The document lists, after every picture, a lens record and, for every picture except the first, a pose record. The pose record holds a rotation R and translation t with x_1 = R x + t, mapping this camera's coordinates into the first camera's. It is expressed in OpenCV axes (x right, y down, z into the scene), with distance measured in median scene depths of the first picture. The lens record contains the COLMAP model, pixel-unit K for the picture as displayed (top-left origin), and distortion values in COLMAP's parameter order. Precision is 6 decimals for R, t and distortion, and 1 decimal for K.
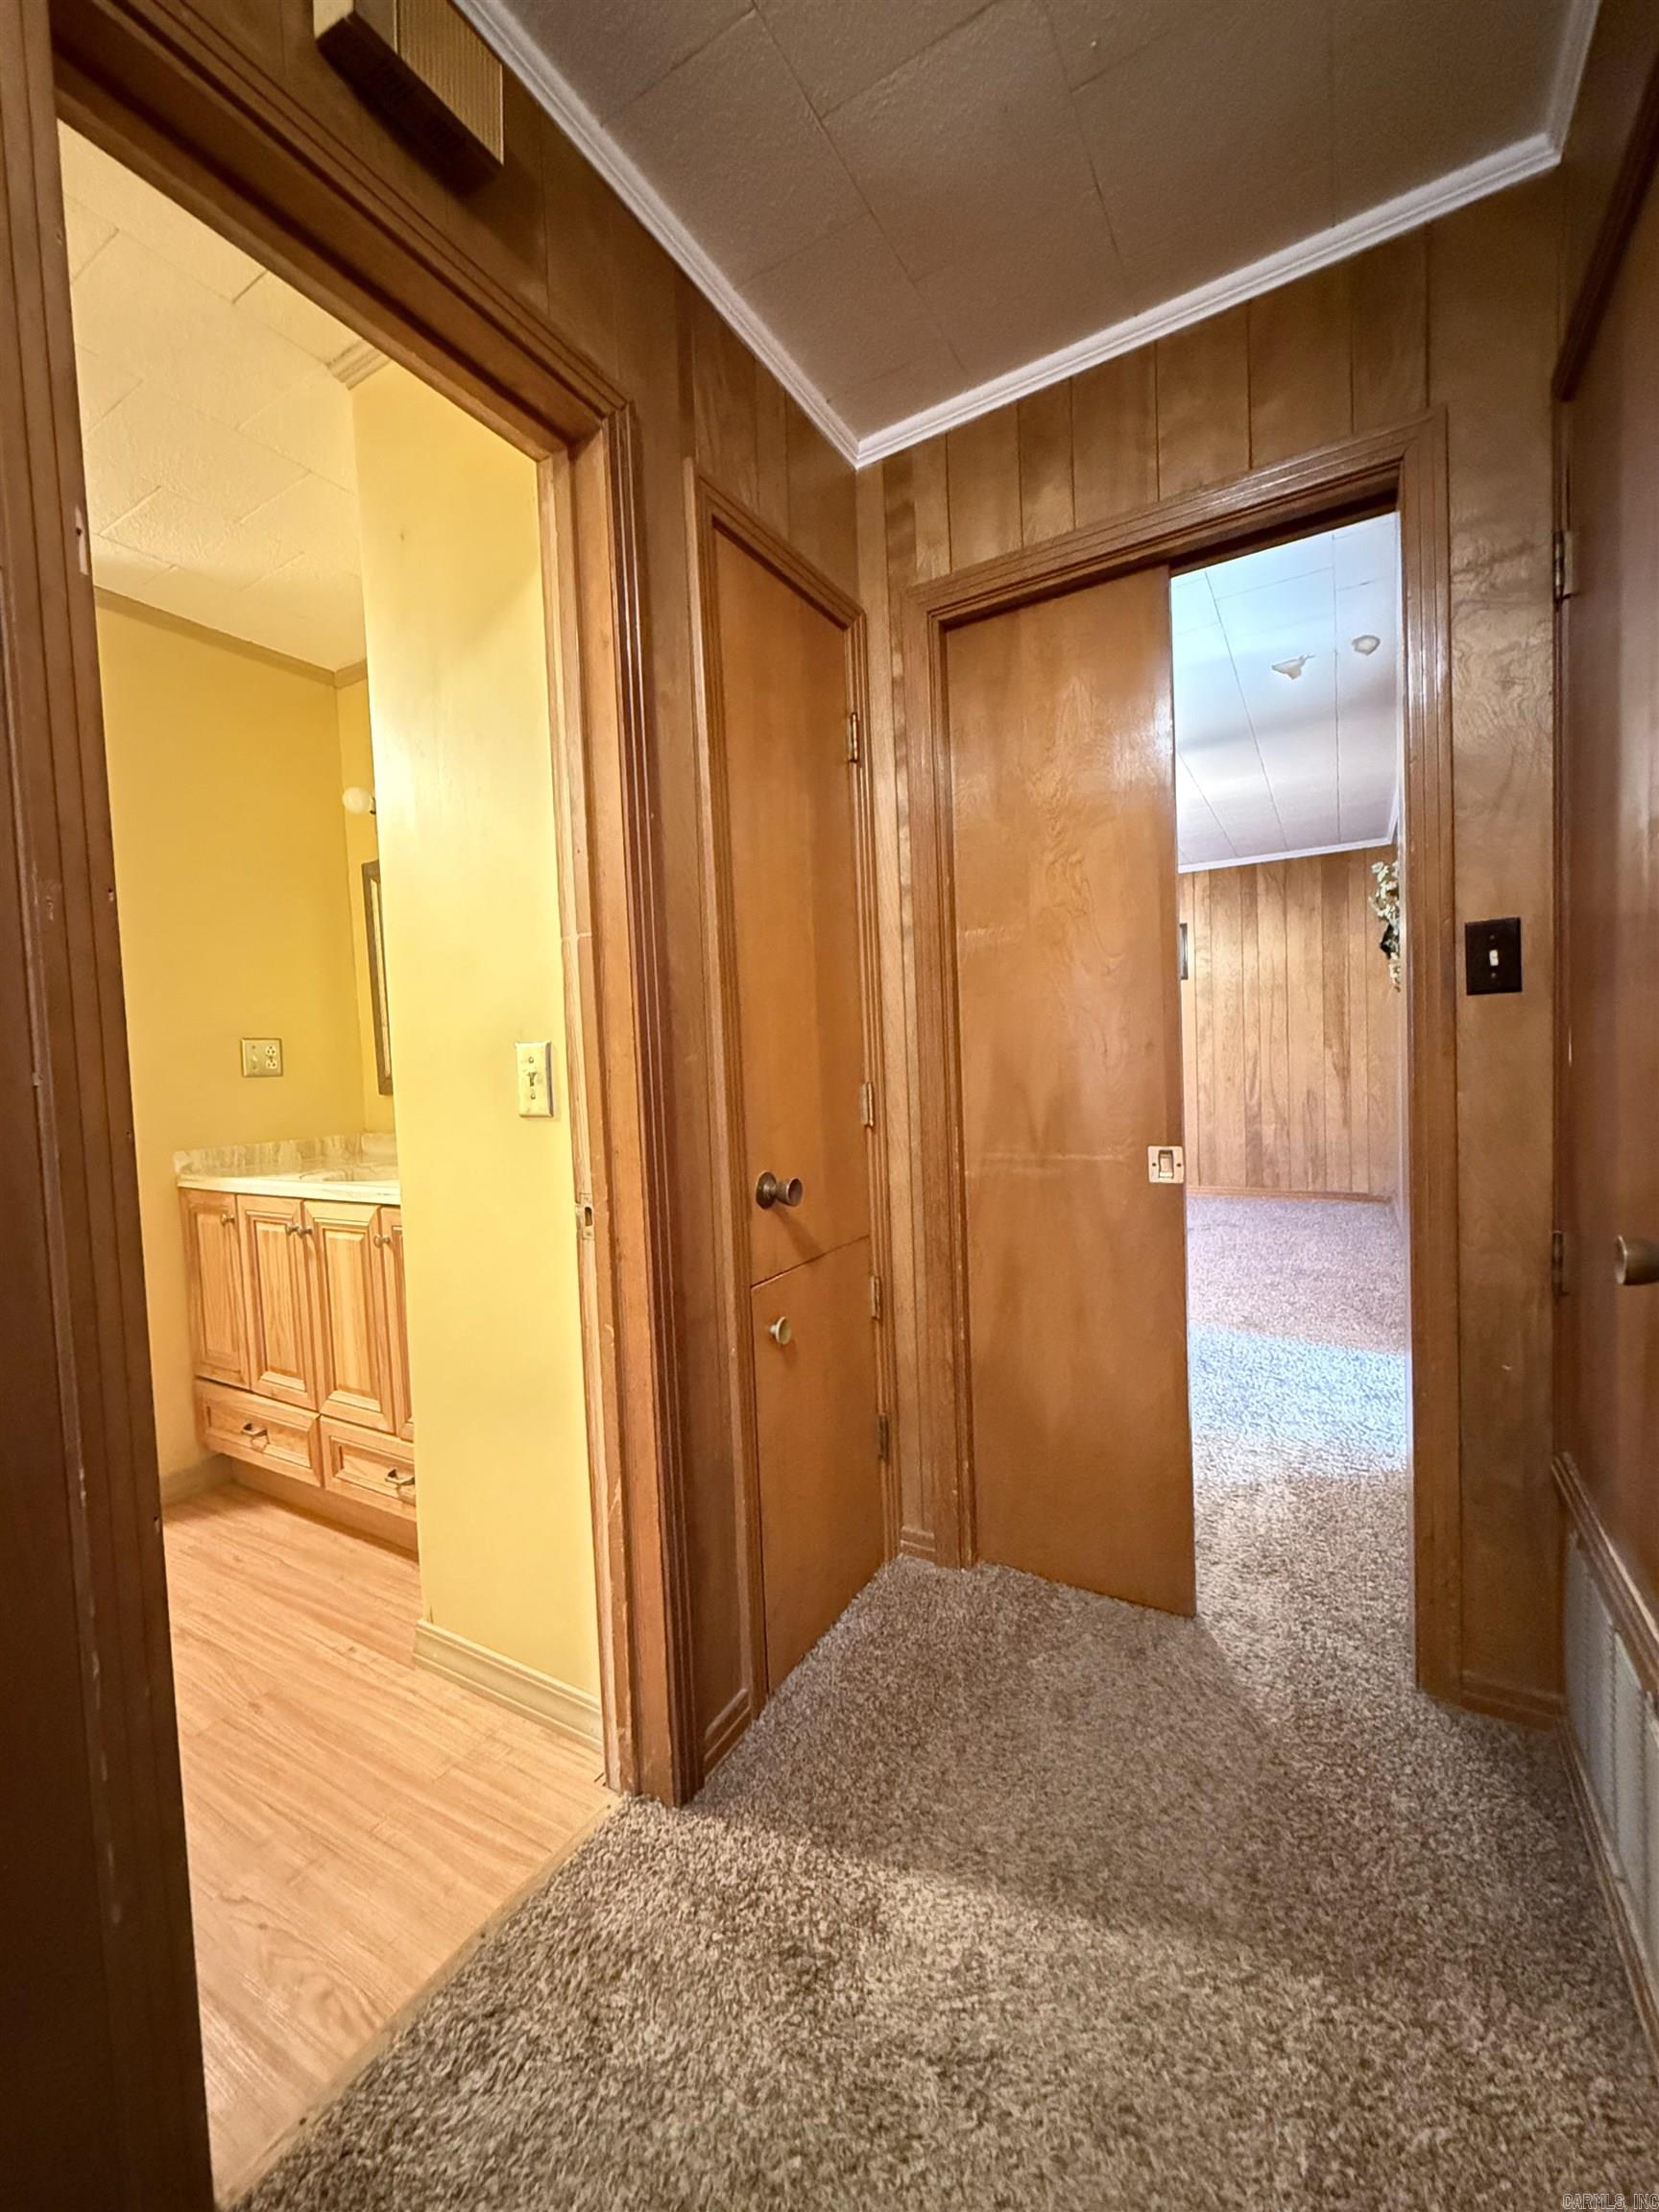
lens RADIAL K [[878.7, 0, 829.6], [0, 878.7, 1099.6], [0, 0, 1]] dist [-0.000402, 0.000172]
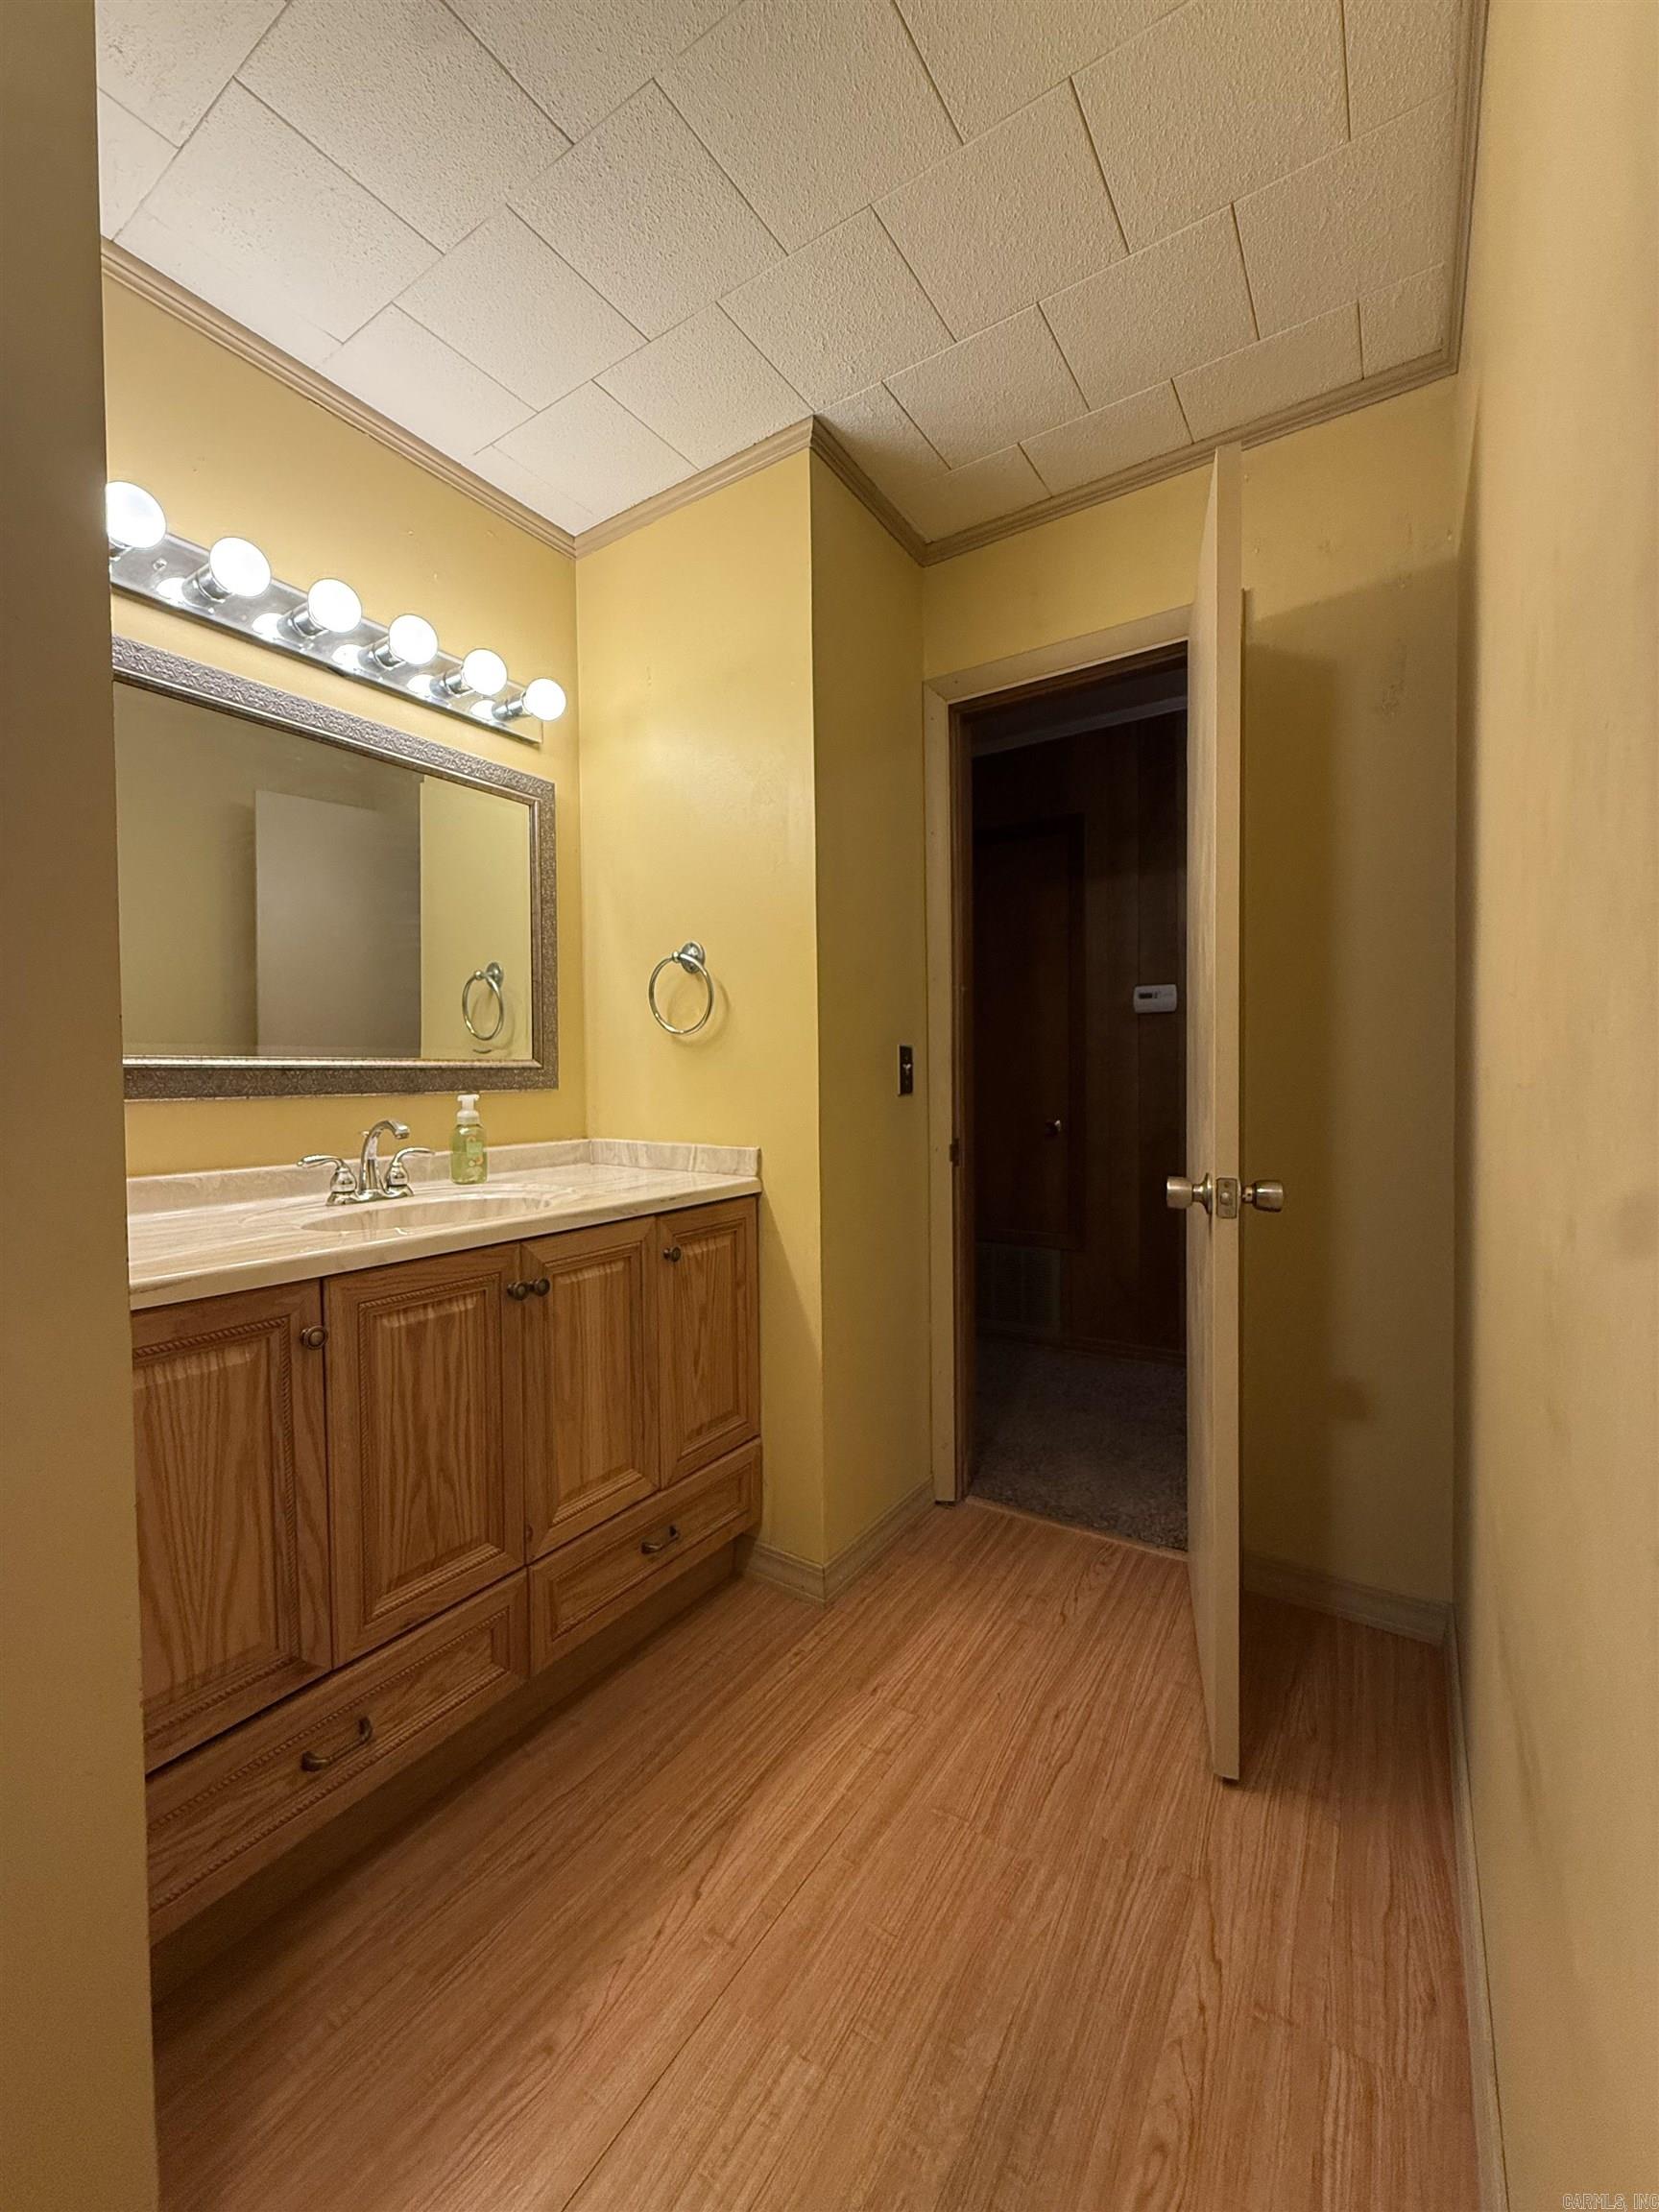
lens RADIAL K [[878.7, 0, 829.6], [0, 878.7, 1099.6], [0, 0, 1]] dist [-0.000402, 0.000172]
pose [[0.053061, 0.019081, 0.998409, -1.257307], [0.053253, 0.998341, -0.021910, 0.033058], [-0.997170, 0.054330, 0.051957, 0.729887]]
